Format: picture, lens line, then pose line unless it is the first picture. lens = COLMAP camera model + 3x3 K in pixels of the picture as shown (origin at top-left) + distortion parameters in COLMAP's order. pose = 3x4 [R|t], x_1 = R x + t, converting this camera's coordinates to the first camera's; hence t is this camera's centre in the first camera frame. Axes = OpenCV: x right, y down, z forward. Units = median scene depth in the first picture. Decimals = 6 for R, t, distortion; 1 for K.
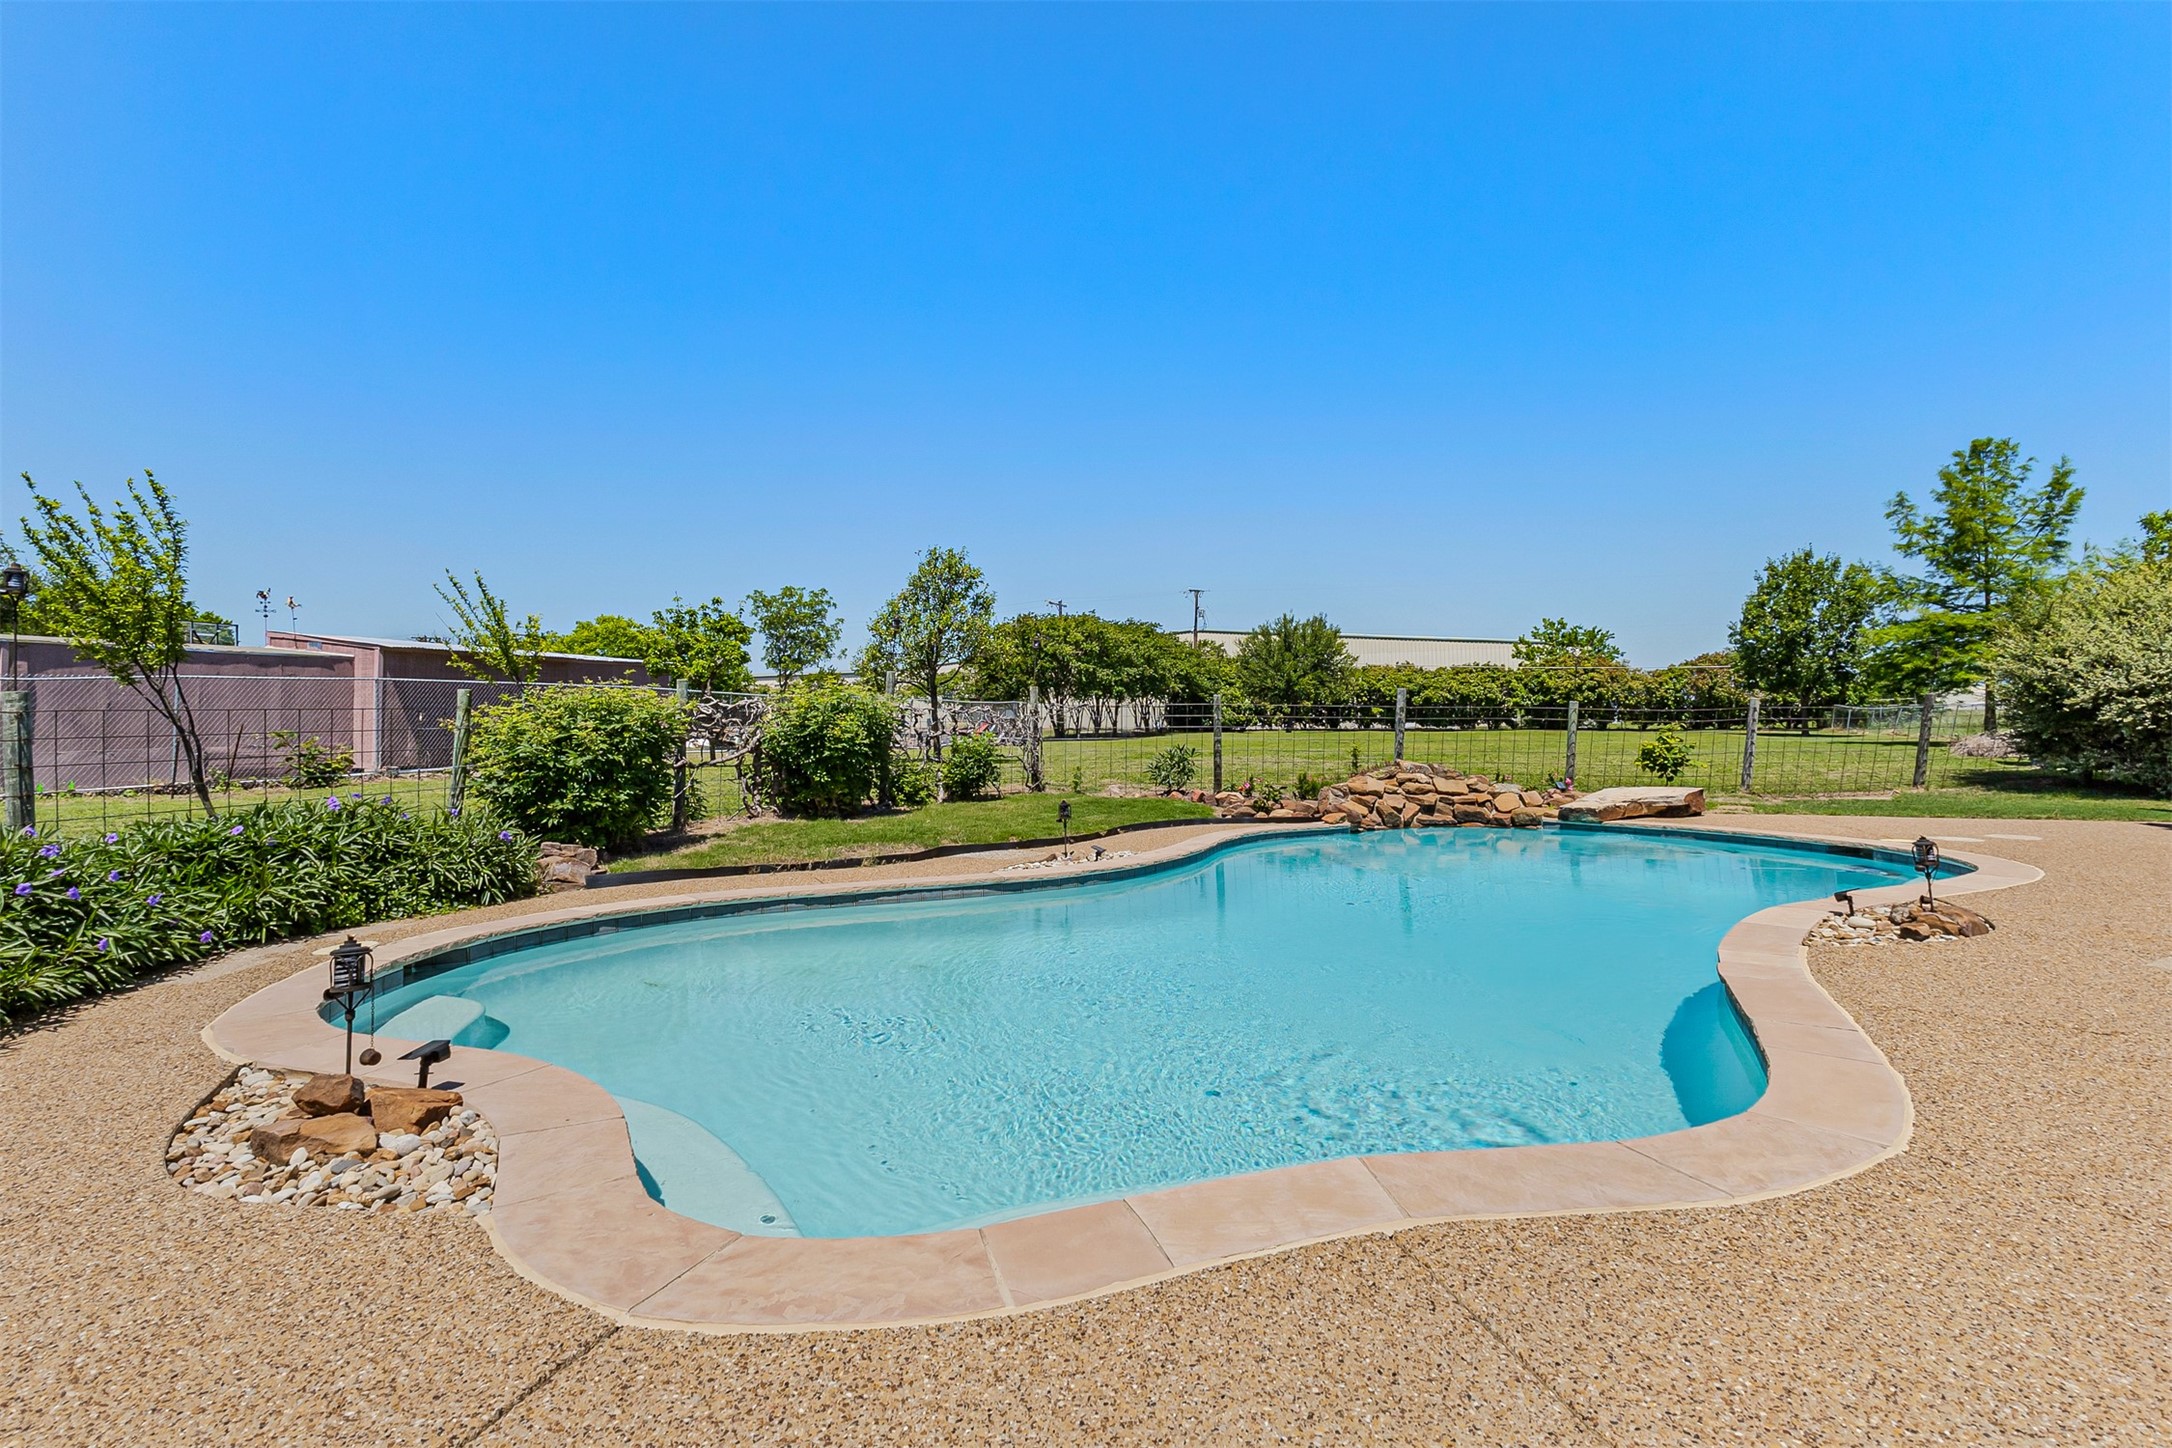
lens RADIAL K [[1015.3, 0, 1095.6], [0, 1015.3, 719.9], [0, 0, 1]] dist [0.011832, -0.000163]
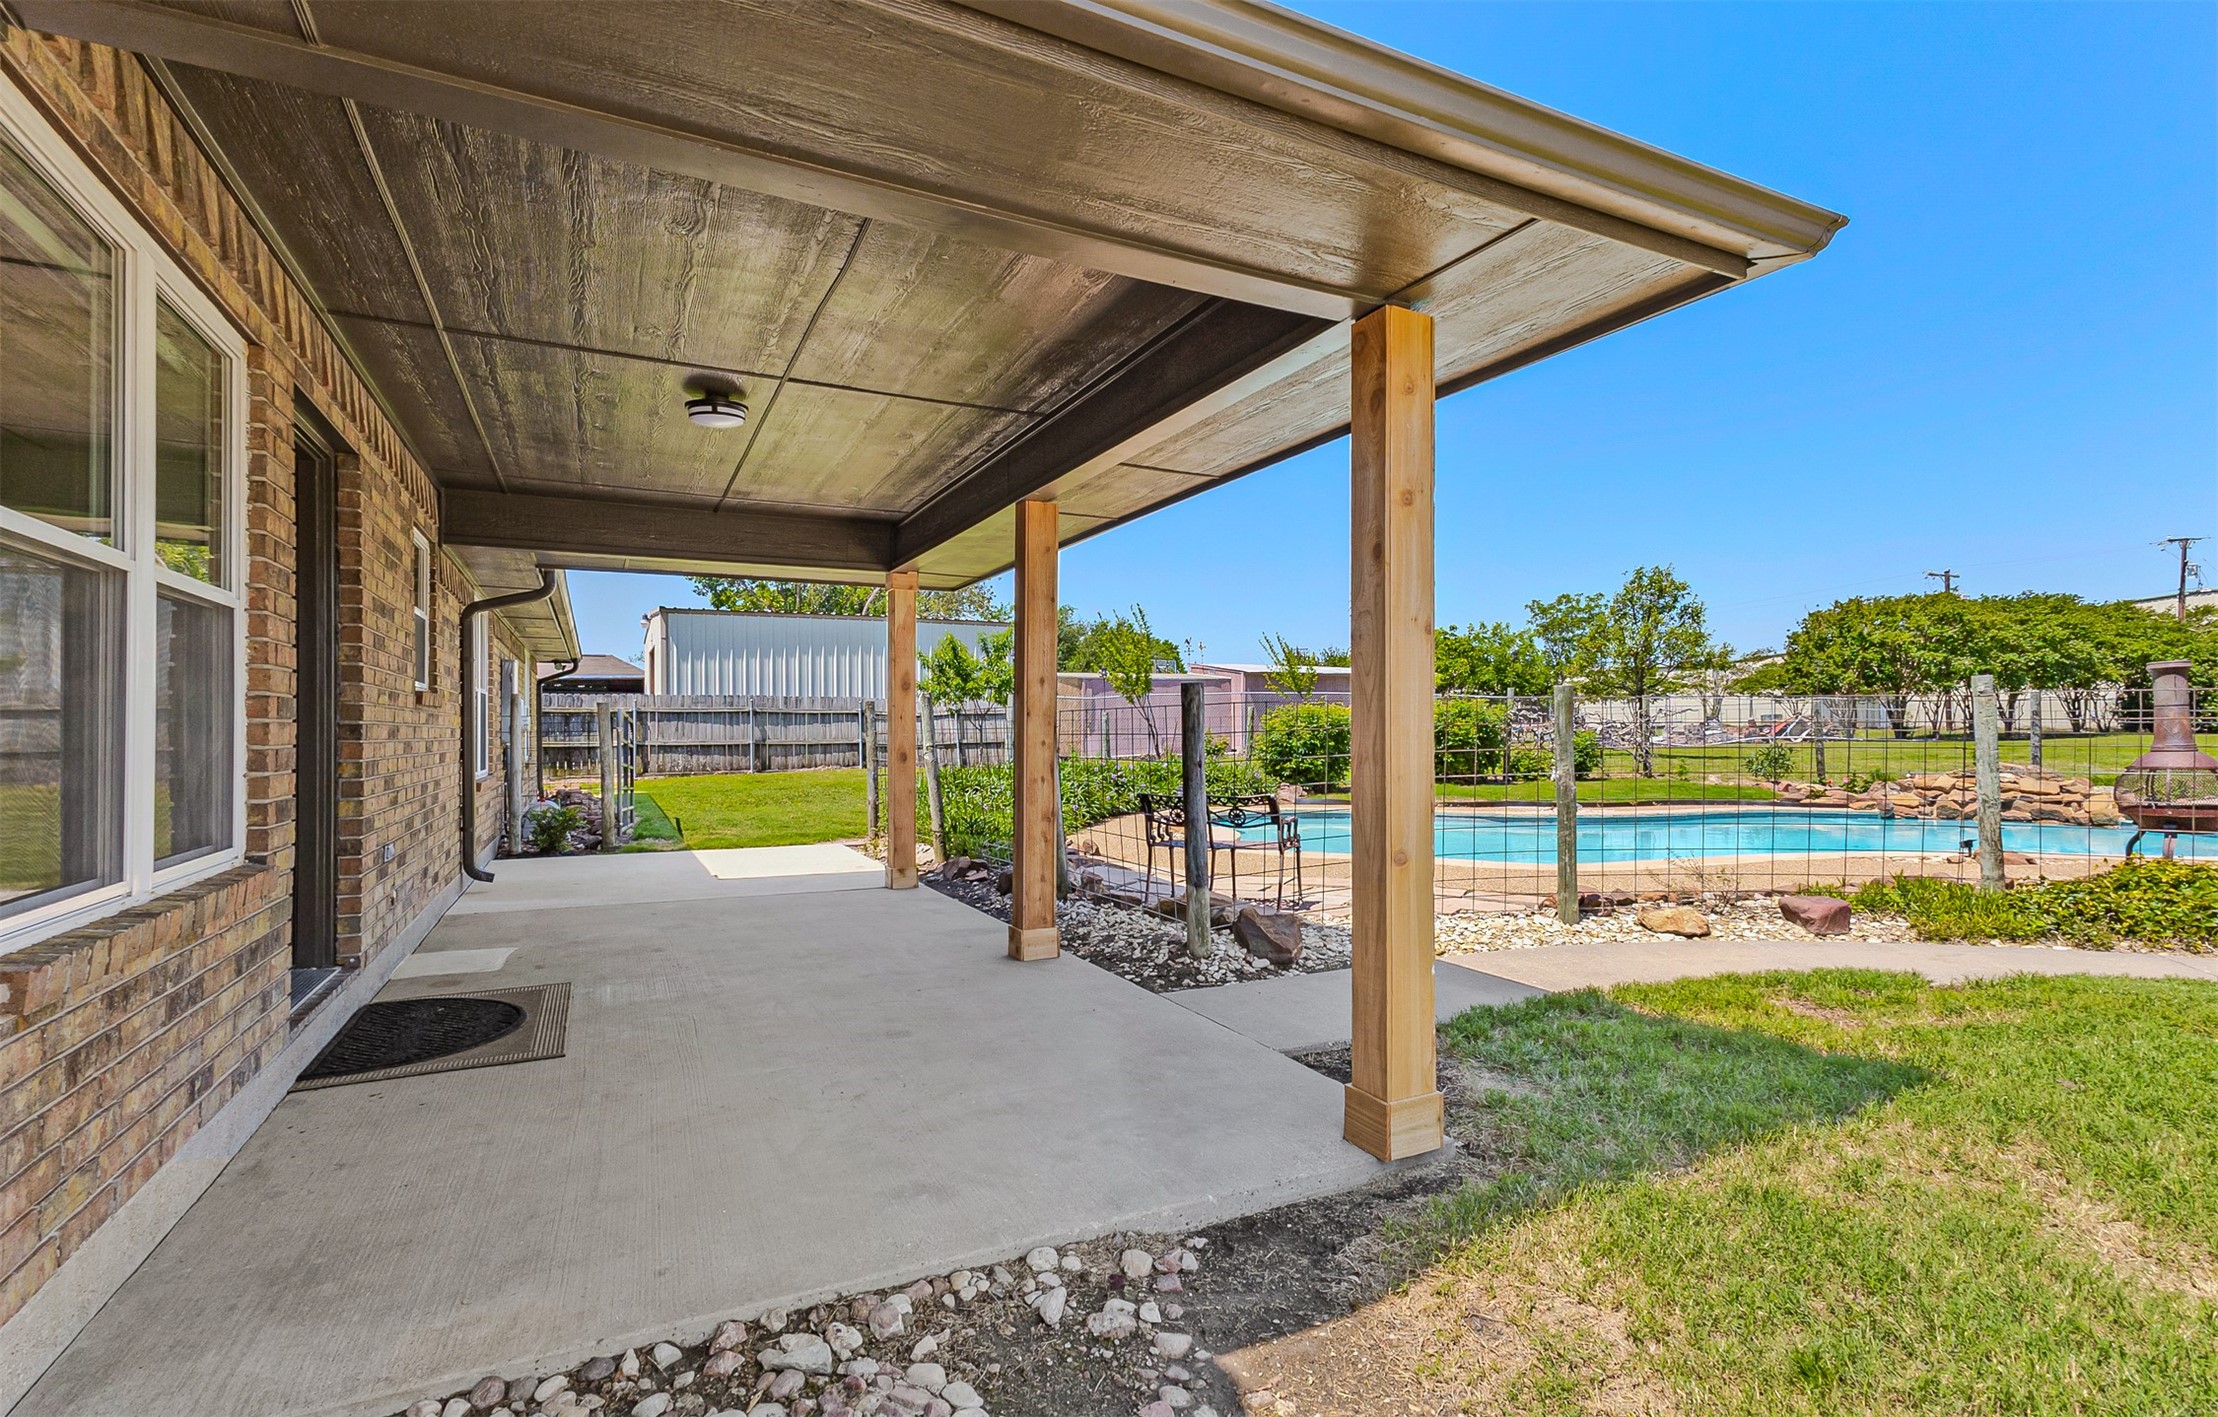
lens RADIAL K [[1015.6, 0, 1105.5], [0, 1015.6, 713.7], [0, 0, 1]] dist [0.006359, -0.000010]
pose [[0.716541, -0.000985, -0.697544, 0.161342], [-0.000013, 0.999999, -0.001426, -0.003687], [0.697545, 0.001031, 0.716540, -0.180936]]
